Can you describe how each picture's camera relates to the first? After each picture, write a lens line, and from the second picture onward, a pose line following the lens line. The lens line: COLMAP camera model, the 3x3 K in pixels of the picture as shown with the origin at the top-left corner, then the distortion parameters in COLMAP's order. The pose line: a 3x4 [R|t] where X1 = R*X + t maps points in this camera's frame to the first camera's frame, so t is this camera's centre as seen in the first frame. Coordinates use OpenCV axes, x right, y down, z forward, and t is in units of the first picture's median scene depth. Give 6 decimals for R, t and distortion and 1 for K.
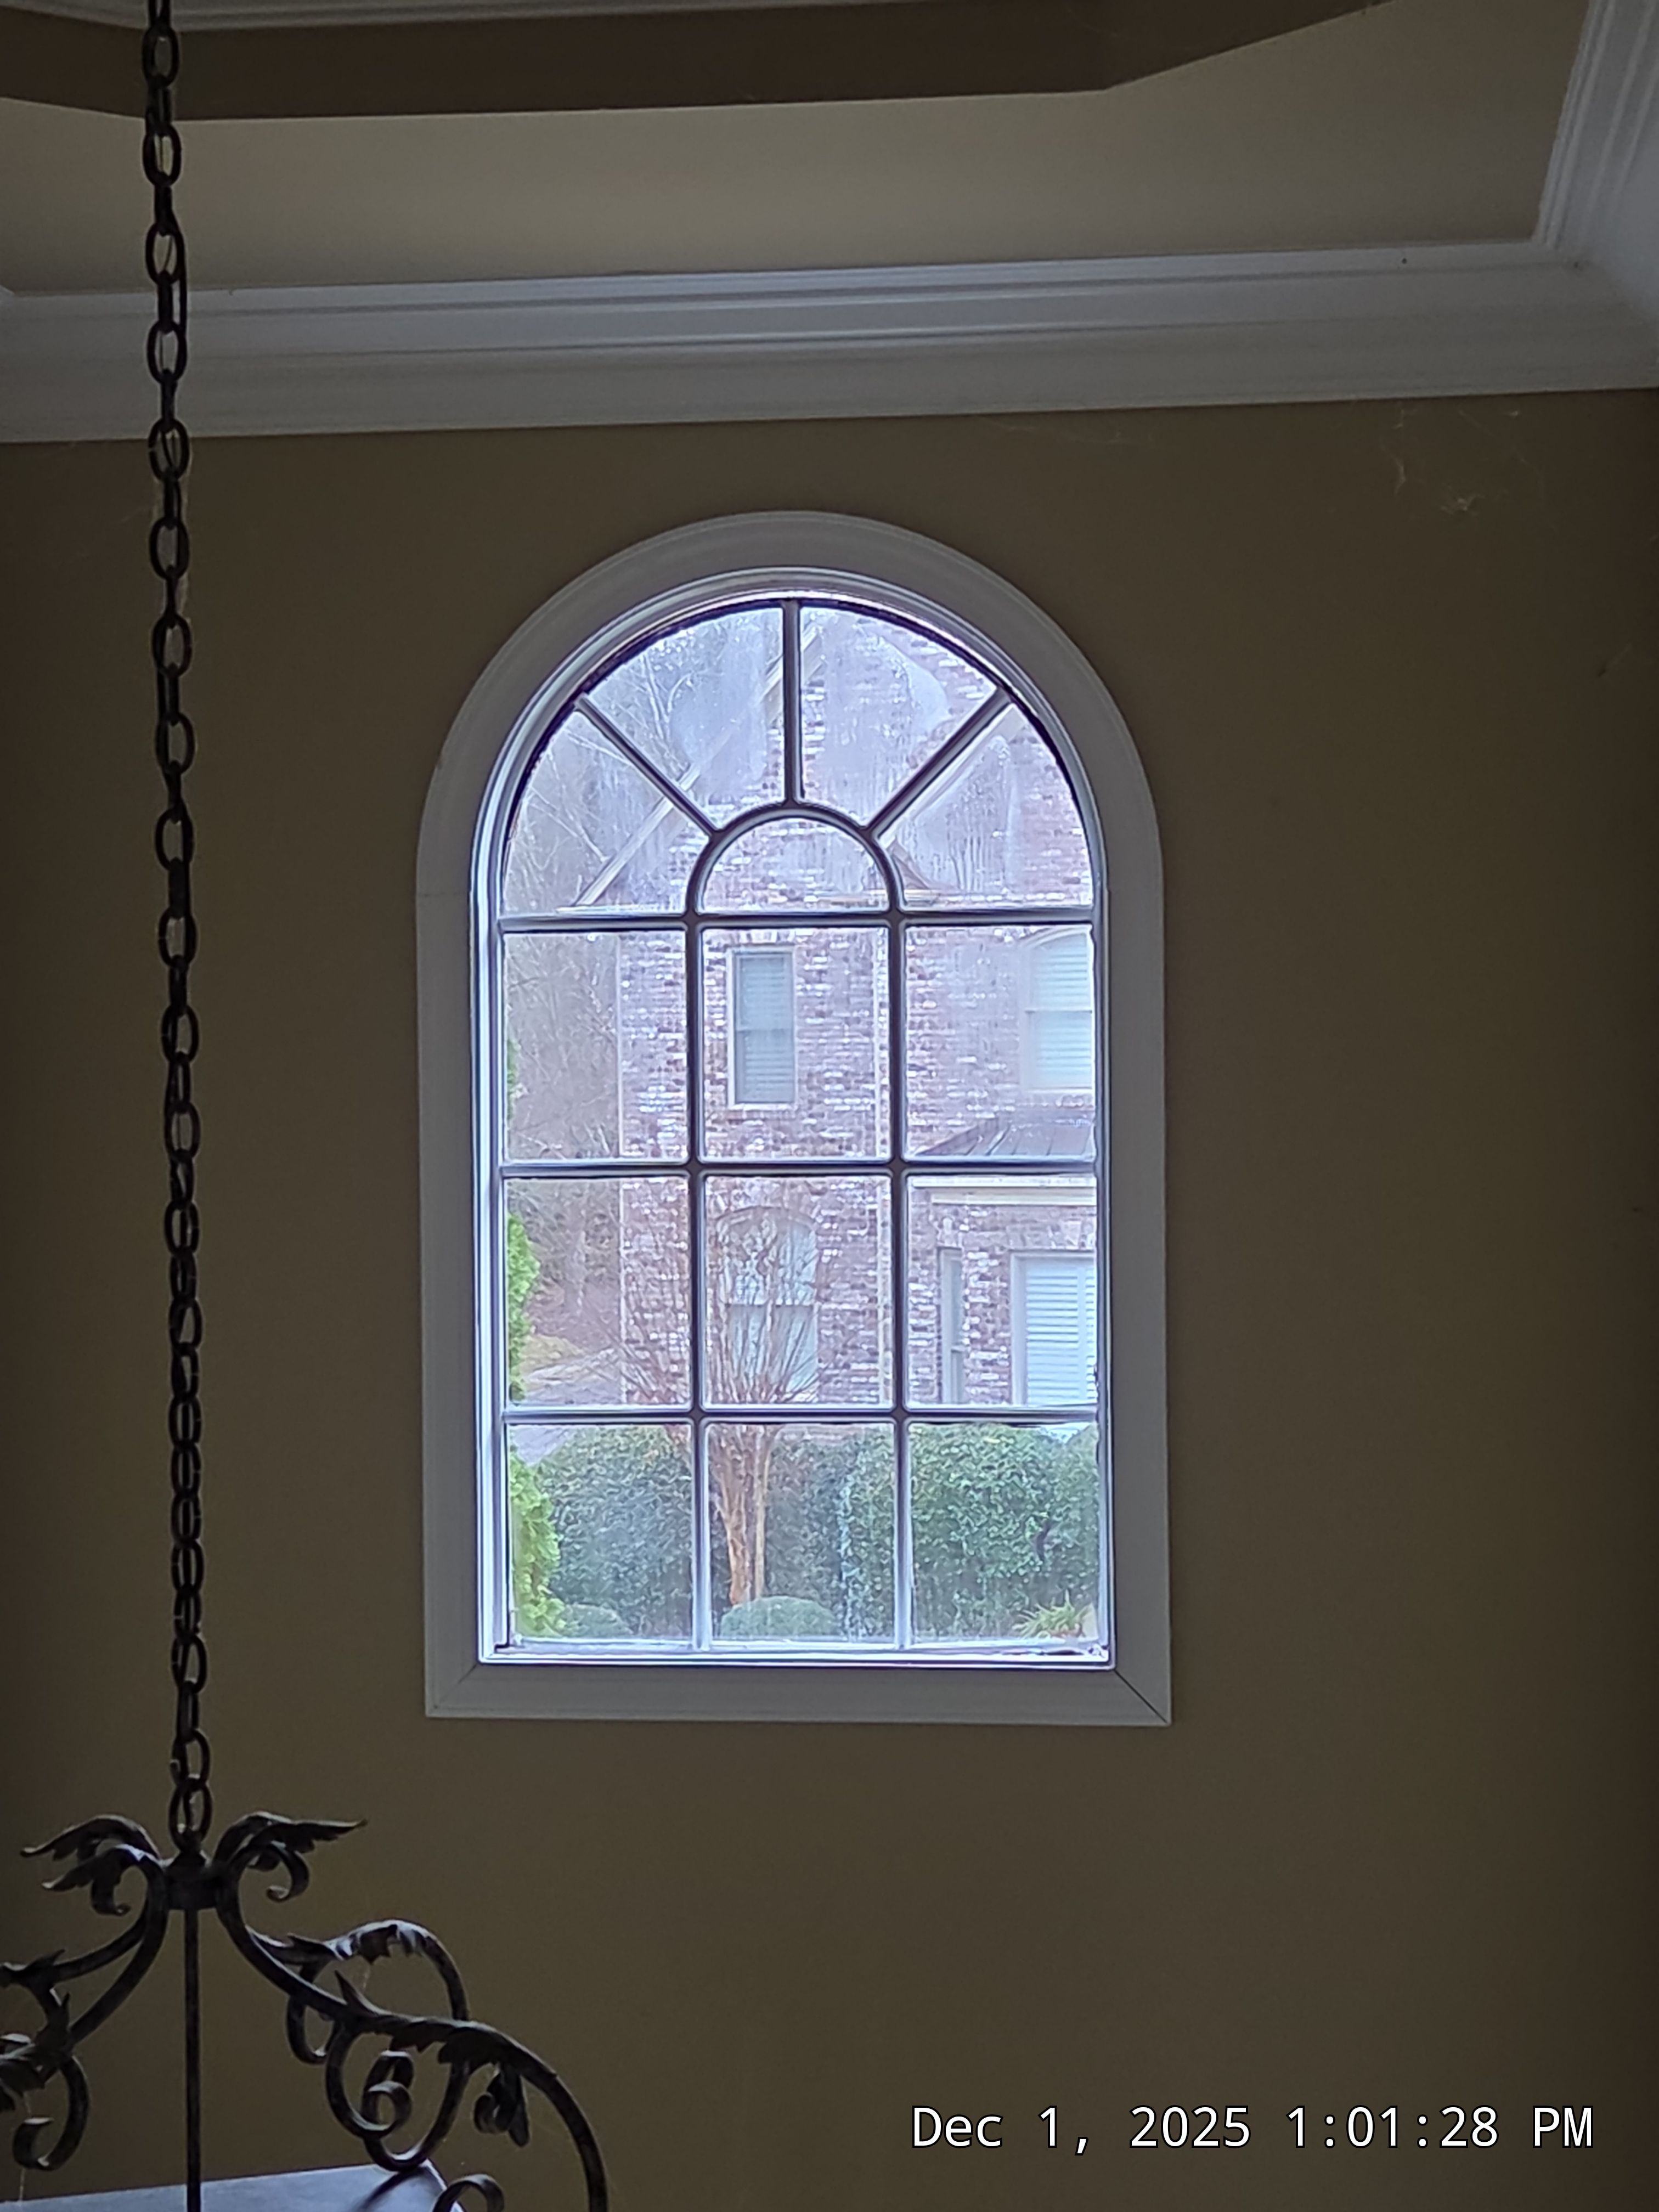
lens RADIAL K [[1629.7, 0, 829.7], [0, 1629.7, 1102.7], [0, 0, 1]] dist [0.087882, -0.087014]
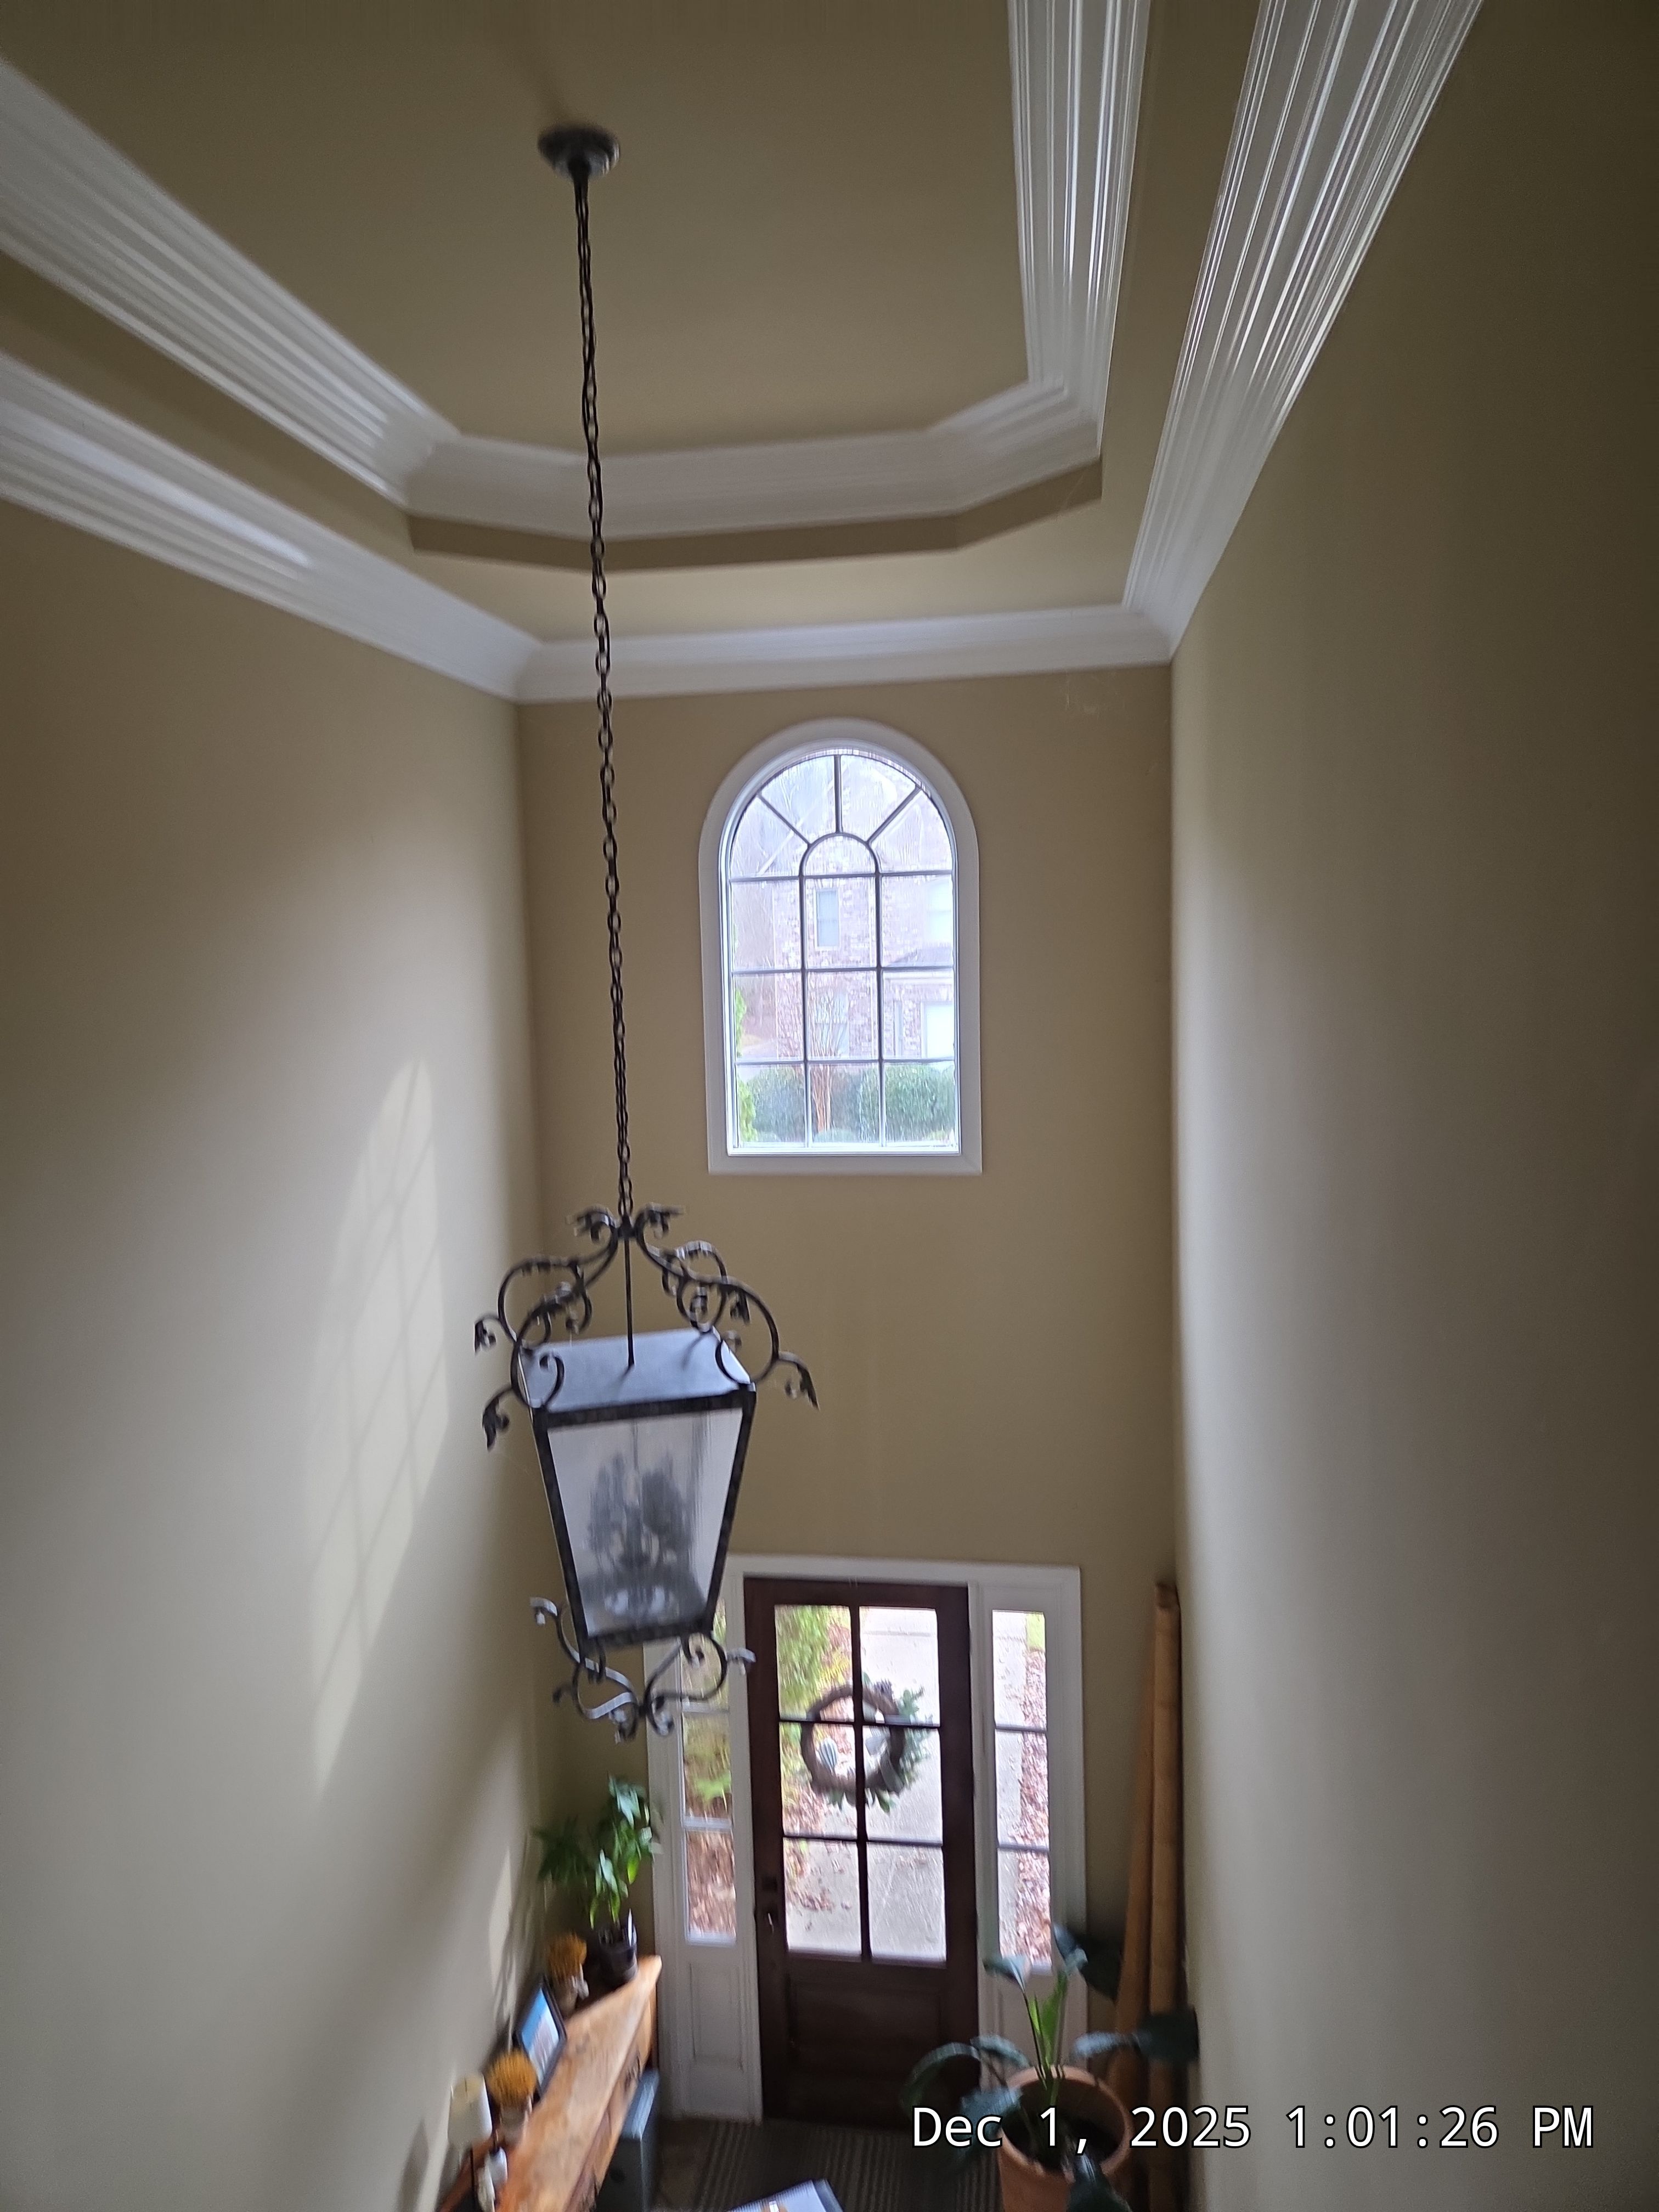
lens RADIAL K [[1629.7, 0, 829.7], [0, 1629.7, 1102.7], [0, 0, 1]] dist [0.087882, -0.087014]
pose [[0.997024, -0.002457, -0.077051, 0.164967], [0.011461, 0.993109, 0.116636, -0.055945], [0.076233, -0.117172, 0.990181, -1.663421]]
